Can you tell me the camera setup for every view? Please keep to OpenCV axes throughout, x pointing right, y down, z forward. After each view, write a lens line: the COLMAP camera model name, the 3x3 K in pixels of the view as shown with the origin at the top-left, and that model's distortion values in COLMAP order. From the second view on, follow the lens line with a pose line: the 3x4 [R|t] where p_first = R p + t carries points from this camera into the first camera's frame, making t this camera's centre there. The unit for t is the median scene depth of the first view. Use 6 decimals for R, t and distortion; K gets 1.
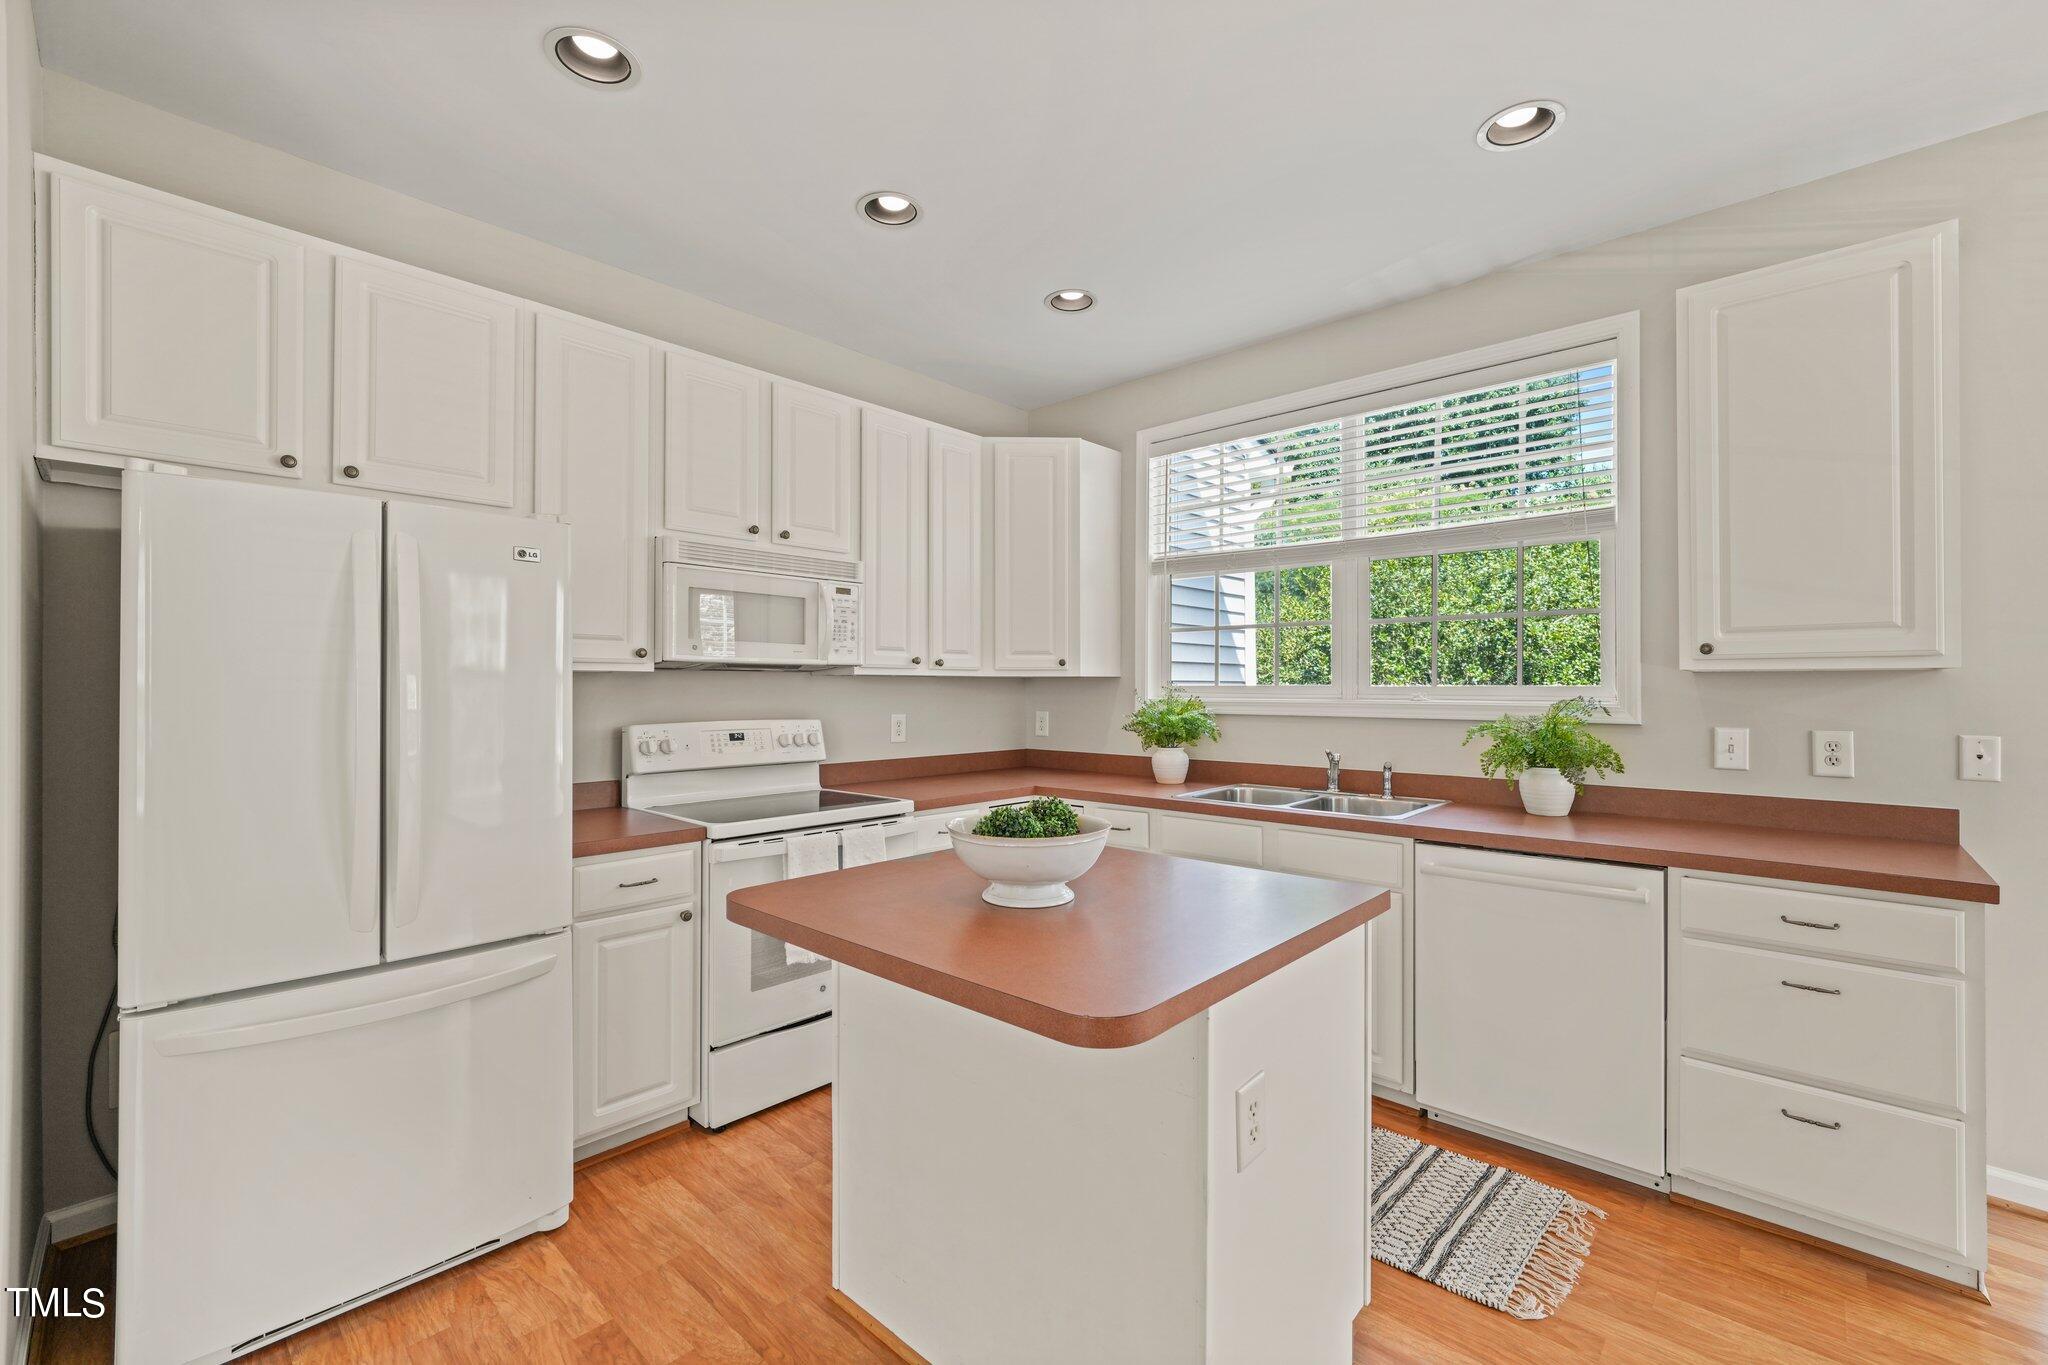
lens RADIAL K [[853.5, 0, 1024.0], [0, 853.5, 682.5], [0, 0, 1]] dist [-0.004615, -0.000003]
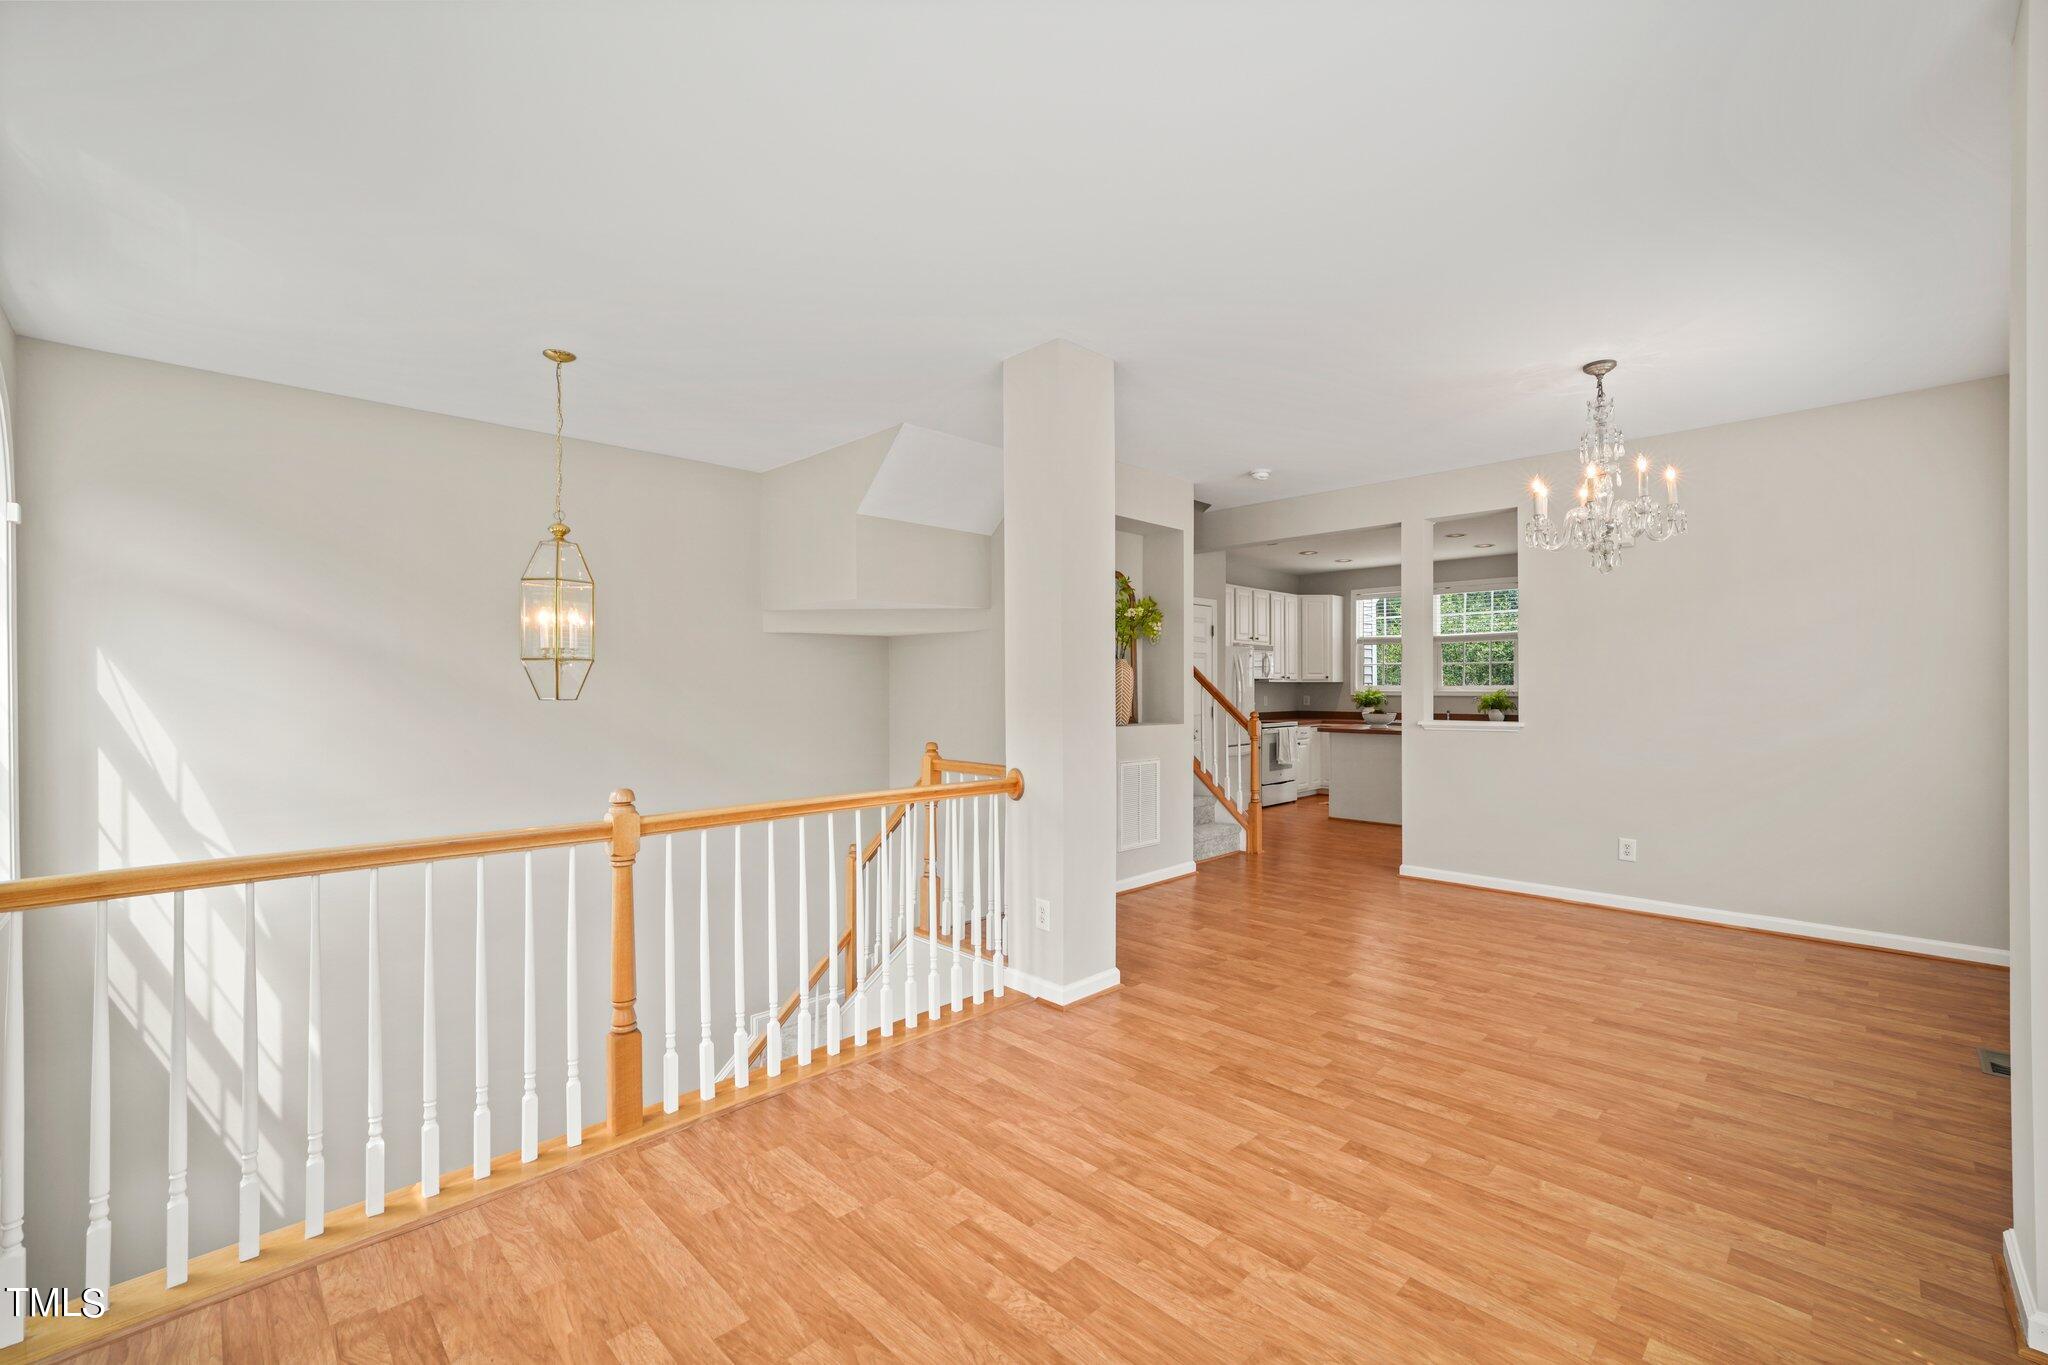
lens RADIAL K [[853.5, 0, 1024.0], [0, 853.5, 682.5], [0, 0, 1]] dist [-0.004615, -0.000003]
pose [[0.999438, -0.000159, -0.033528, -1.044013], [0.000147, 1.000000, -0.000373, -0.007725], [0.033528, 0.000367, 0.999438, -2.222101]]
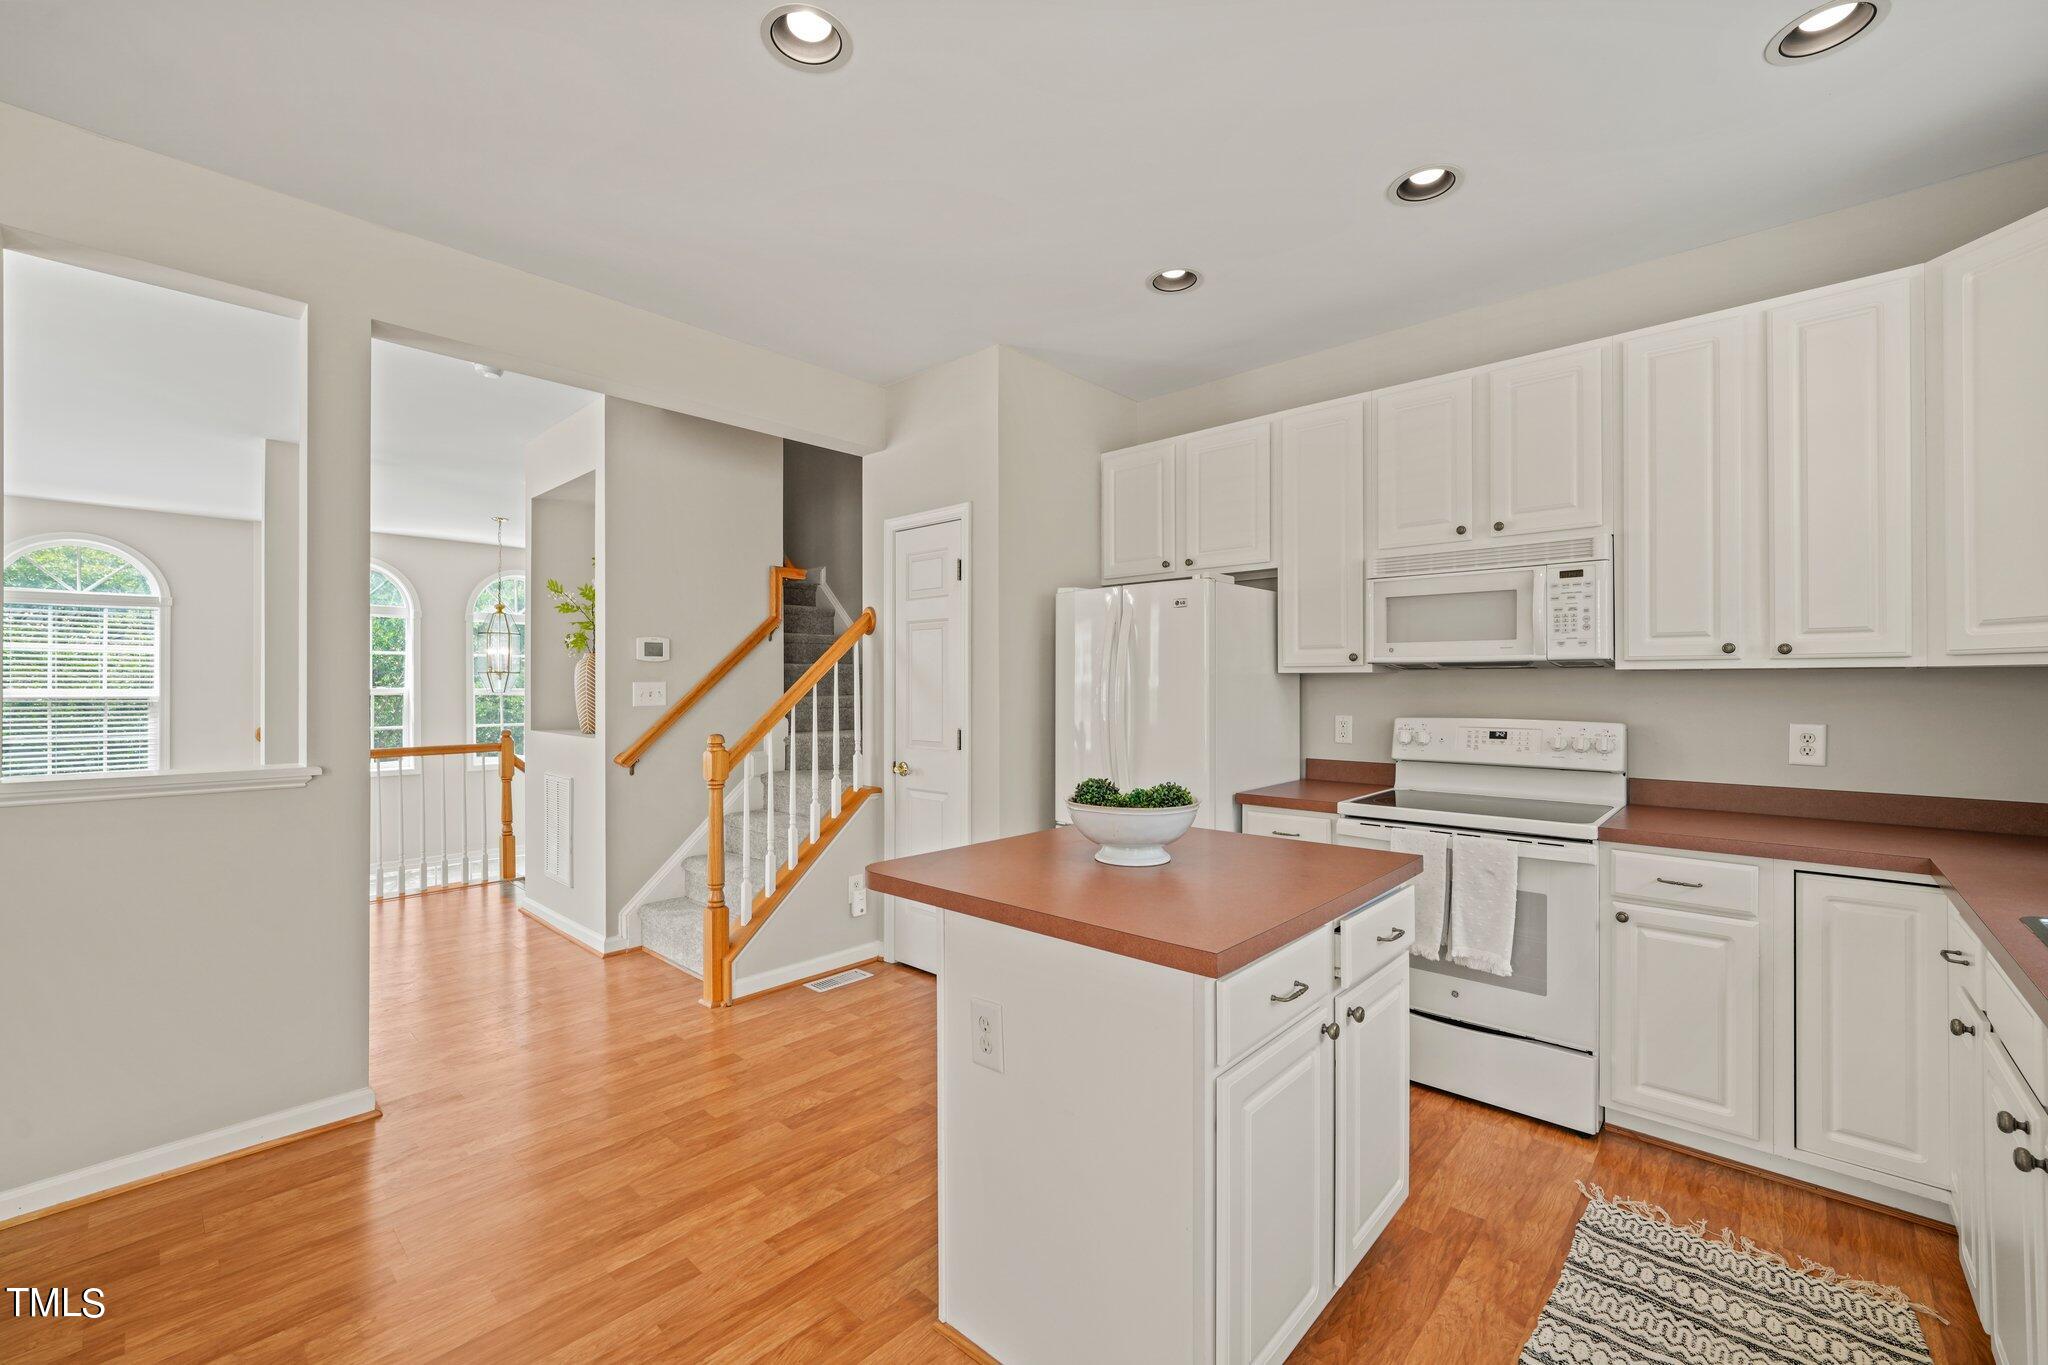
lens RADIAL K [[843.3, 0, 1029.5], [0, 843.3, 683.1], [0, 0, 1]] dist [-0.003211, -0.000210]
pose [[0.010609, -0.003056, -0.999939, 0.664873], [0.006155, 0.999977, -0.002990, 0.002774], [0.999925, -0.006123, 0.010628, 0.464012]]
